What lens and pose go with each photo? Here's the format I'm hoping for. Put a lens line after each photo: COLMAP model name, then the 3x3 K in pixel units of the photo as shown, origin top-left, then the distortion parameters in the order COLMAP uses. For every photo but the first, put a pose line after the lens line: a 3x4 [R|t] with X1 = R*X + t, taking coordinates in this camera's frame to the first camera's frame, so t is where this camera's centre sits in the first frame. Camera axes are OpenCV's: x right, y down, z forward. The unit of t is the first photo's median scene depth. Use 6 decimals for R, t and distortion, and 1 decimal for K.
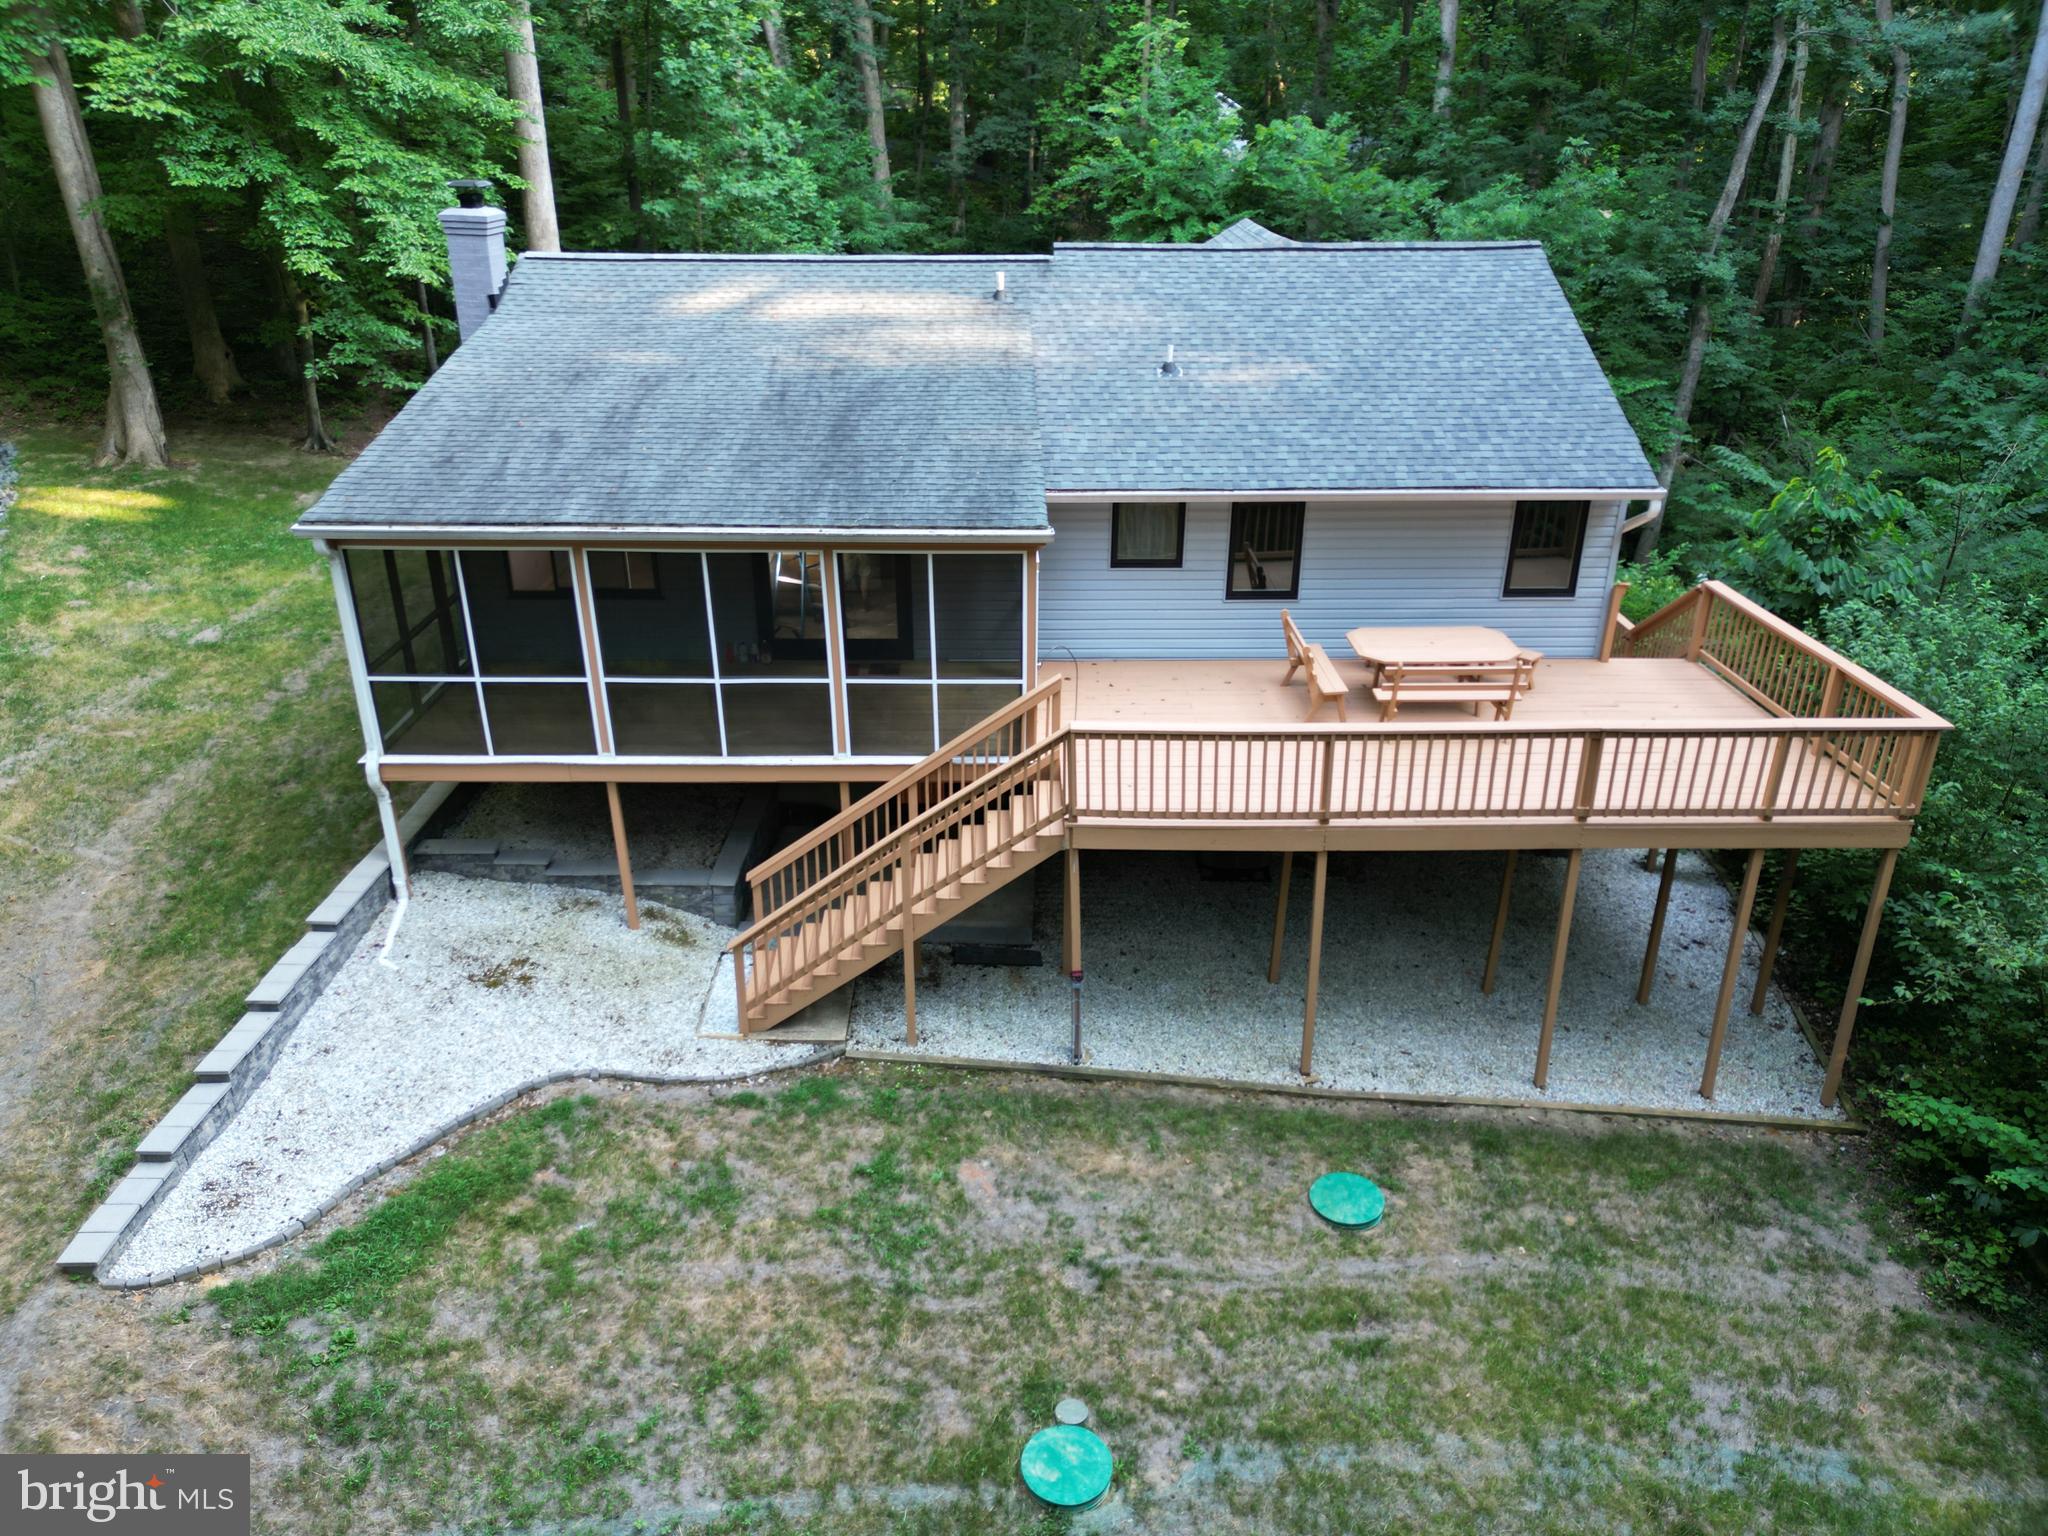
lens RADIAL K [[1421.8, 0, 1022.8], [0, 1421.8, 767.5], [0, 0, 1]] dist [0.071412, -0.059616]
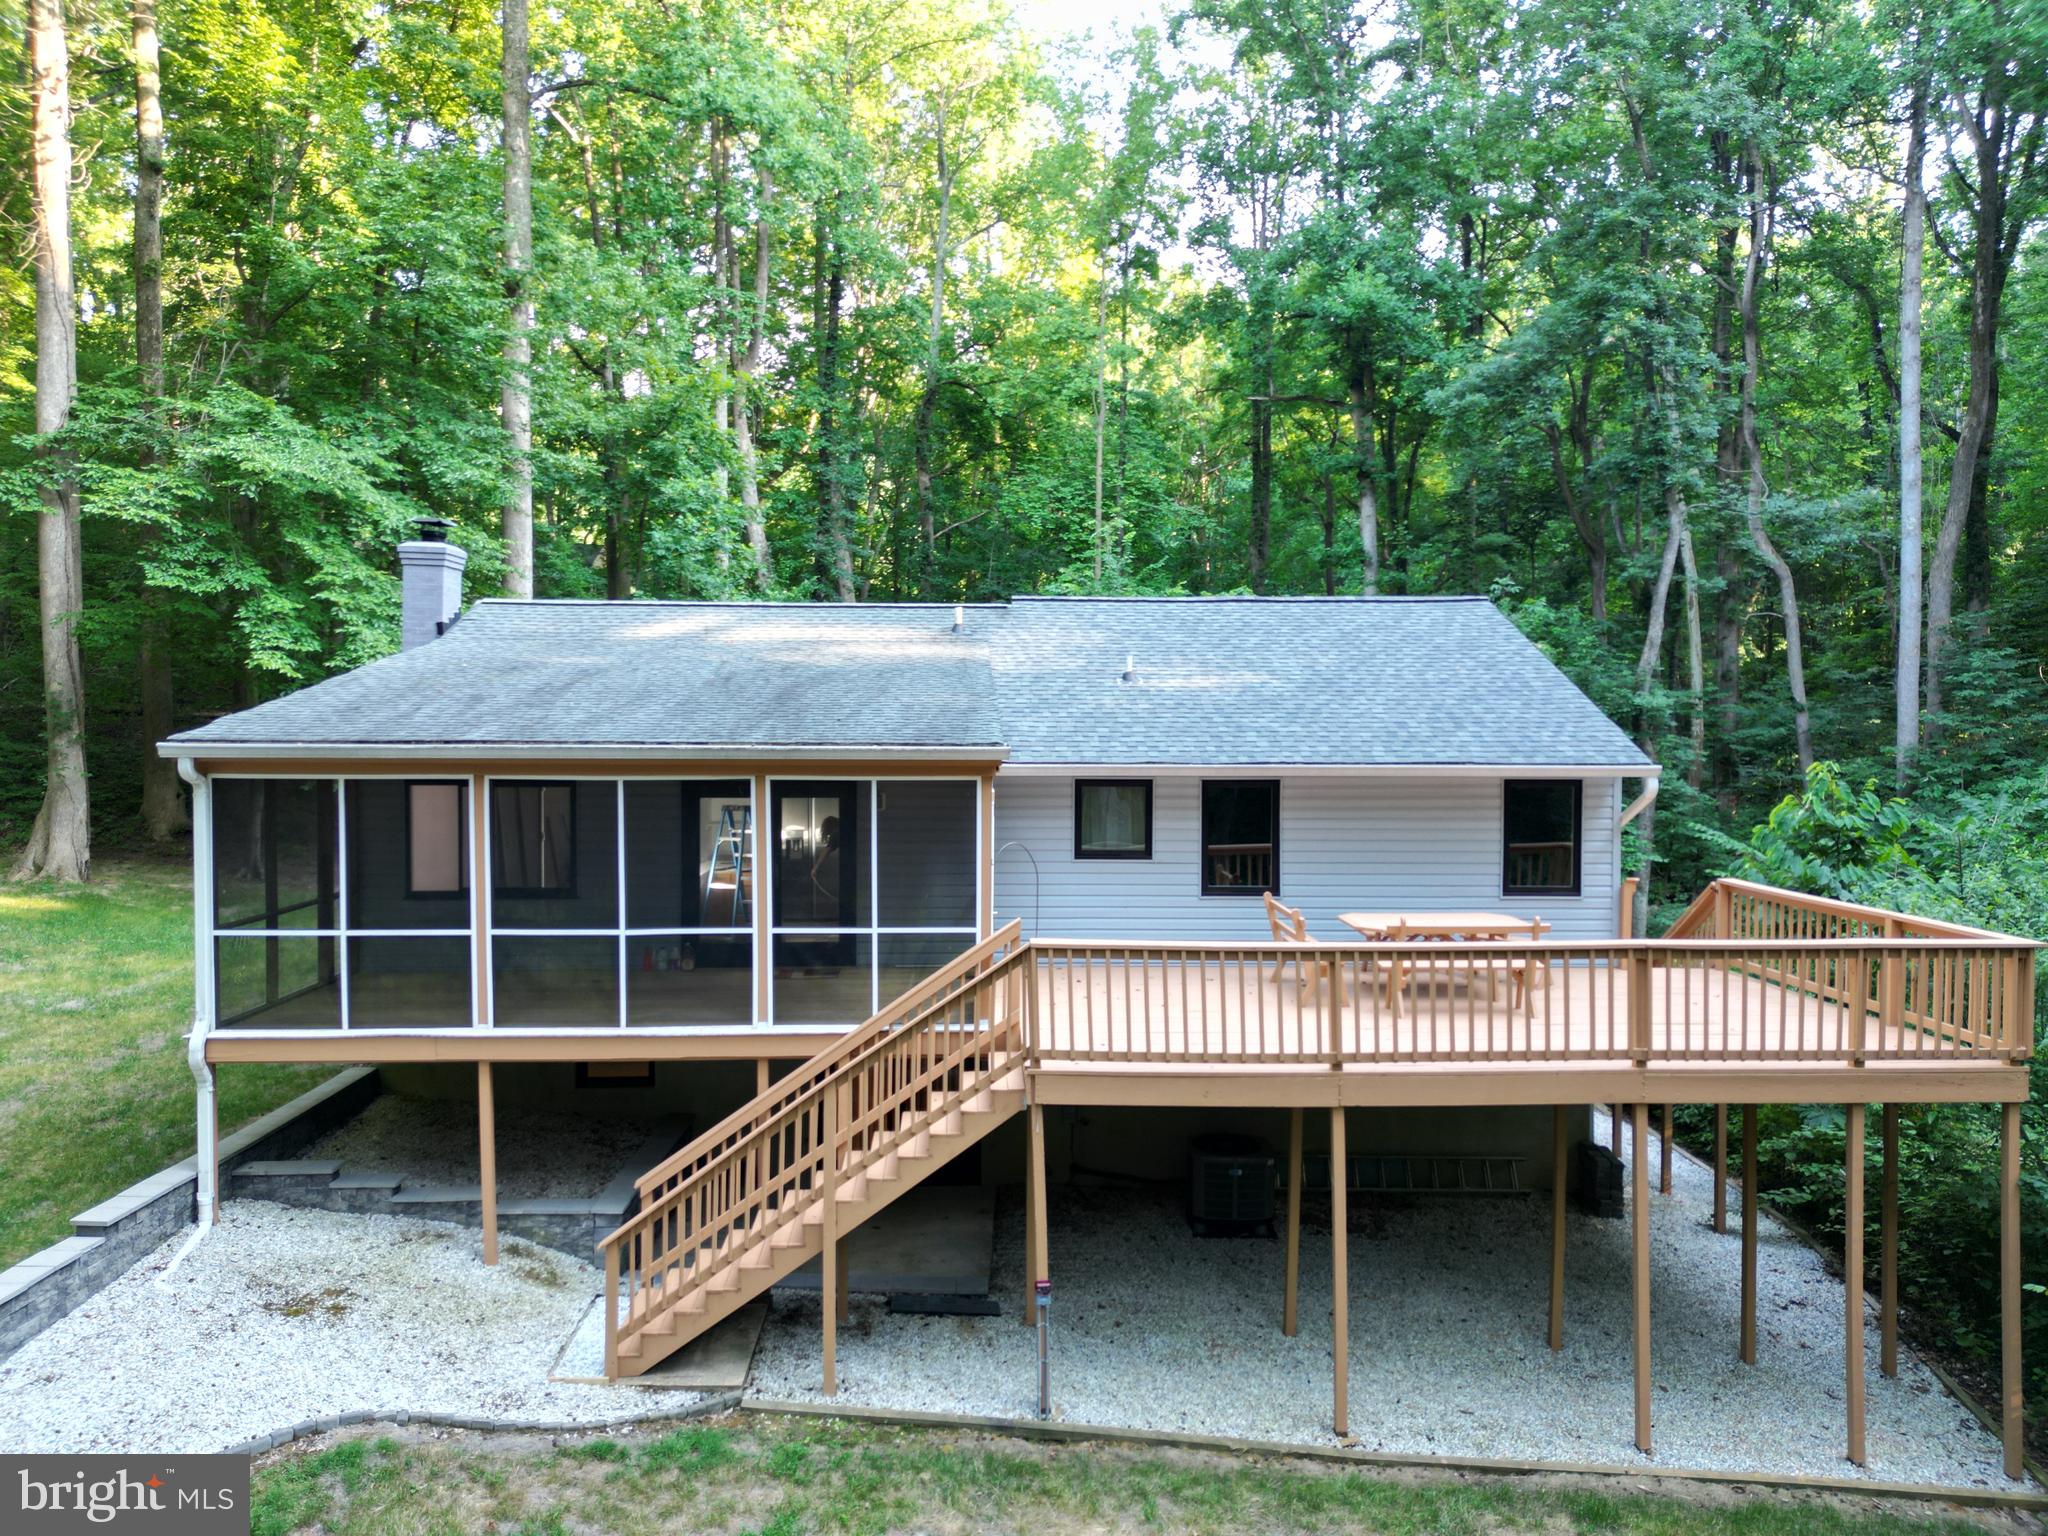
lens RADIAL K [[1456.0, 0, 1018.2], [0, 1456.0, 689.4], [0, 0, 1]] dist [0.055660, -0.040310]
pose [[0.999760, -0.000441, 0.021889, 0.006575], [0.008681, 0.925822, -0.377860, 0.138275], [-0.020099, 0.377959, 0.925604, 0.115269]]
